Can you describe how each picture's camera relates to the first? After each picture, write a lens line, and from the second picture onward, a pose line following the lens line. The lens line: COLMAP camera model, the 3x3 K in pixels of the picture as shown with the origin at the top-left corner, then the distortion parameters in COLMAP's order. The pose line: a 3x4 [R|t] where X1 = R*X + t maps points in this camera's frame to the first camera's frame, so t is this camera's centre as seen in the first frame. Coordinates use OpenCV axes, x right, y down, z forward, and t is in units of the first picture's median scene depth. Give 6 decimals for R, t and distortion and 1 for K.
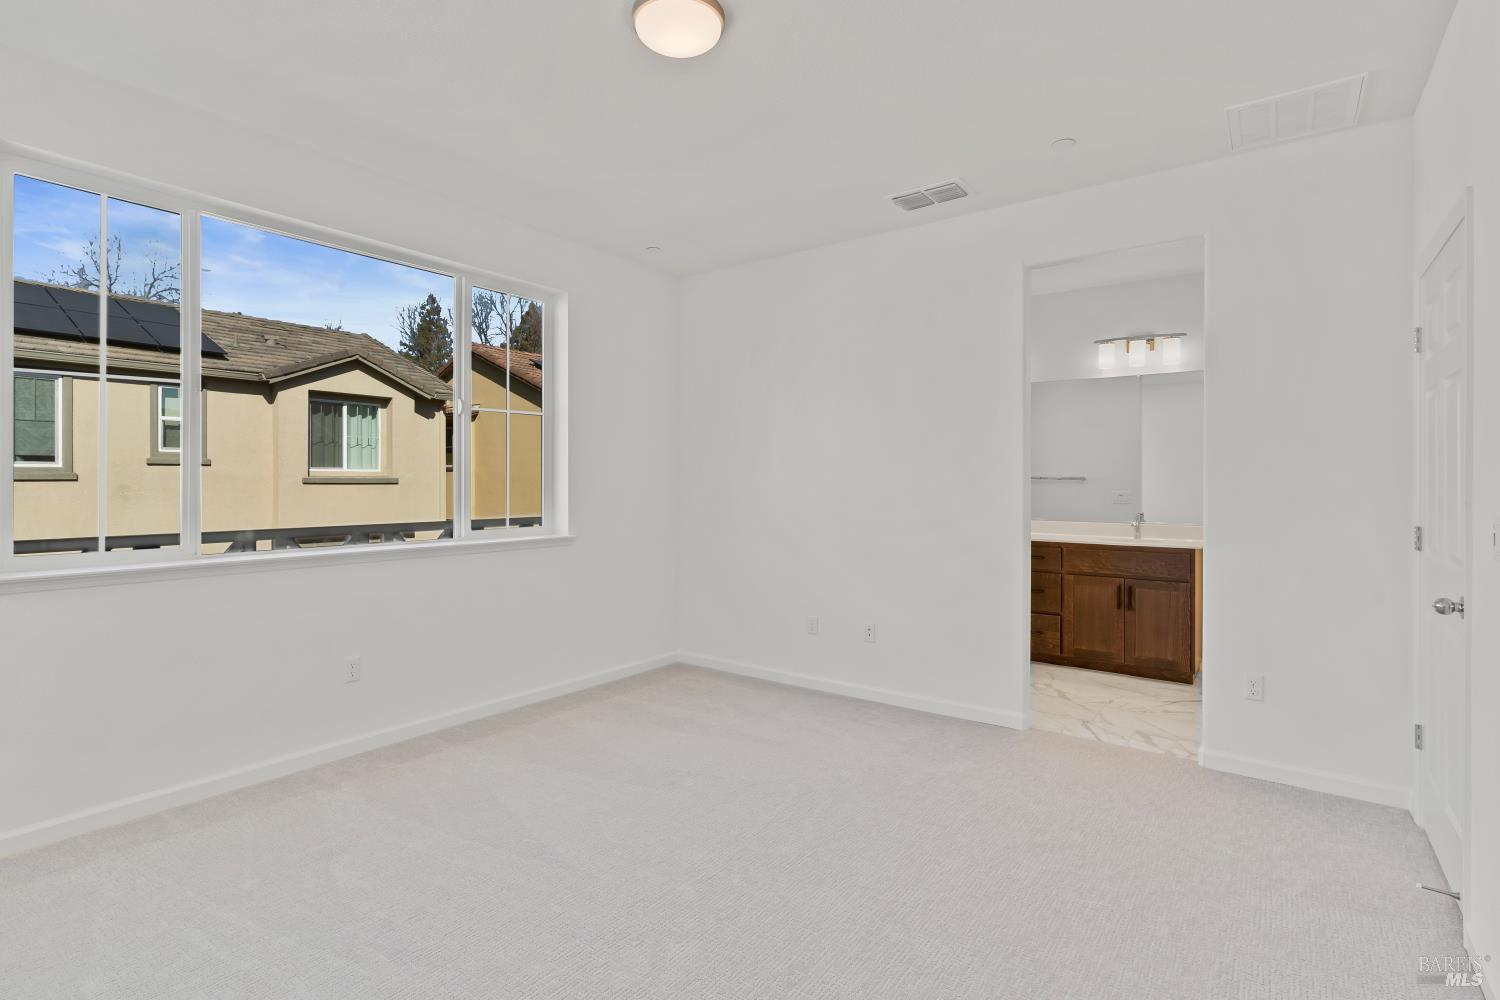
lens RADIAL K [[729.5, 0, 761.8], [0, 729.5, 492.3], [0, 0, 1]] dist [0.003269, -0.001781]
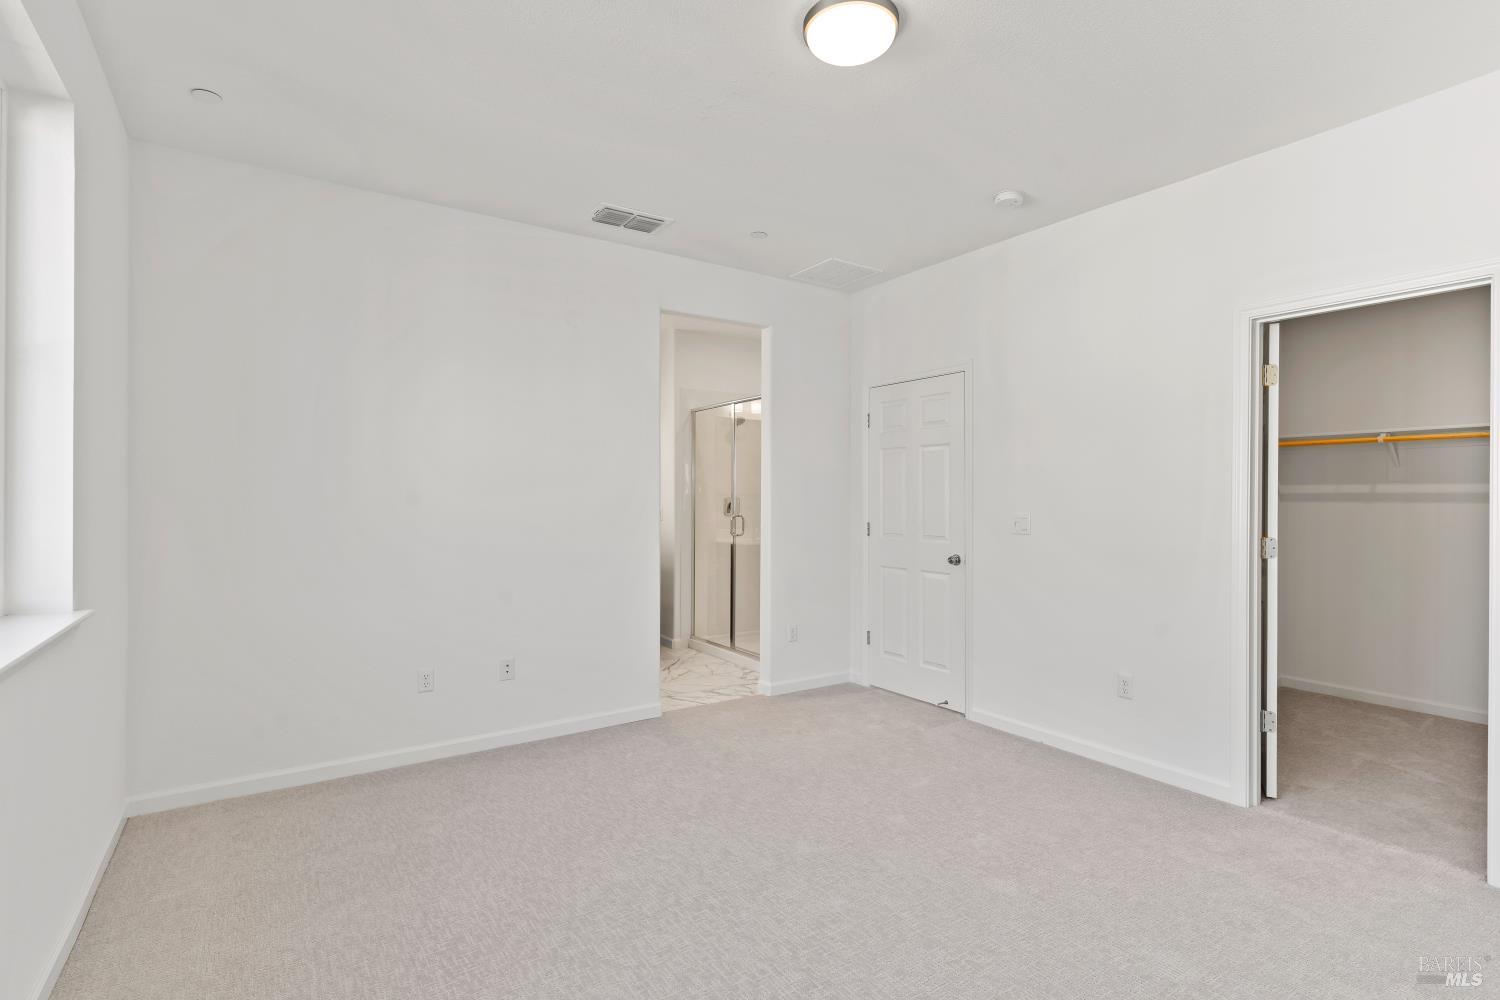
lens RADIAL K [[729.5, 0, 750.5], [0, 729.5, 501.1], [0, 0, 1]] dist [0.003269, -0.001781]
pose [[0.321124, -0.008301, 0.947001, -0.529743], [0.007780, 0.999951, 0.006127, -0.012218], [-0.947005, 0.005400, 0.321173, 0.394525]]
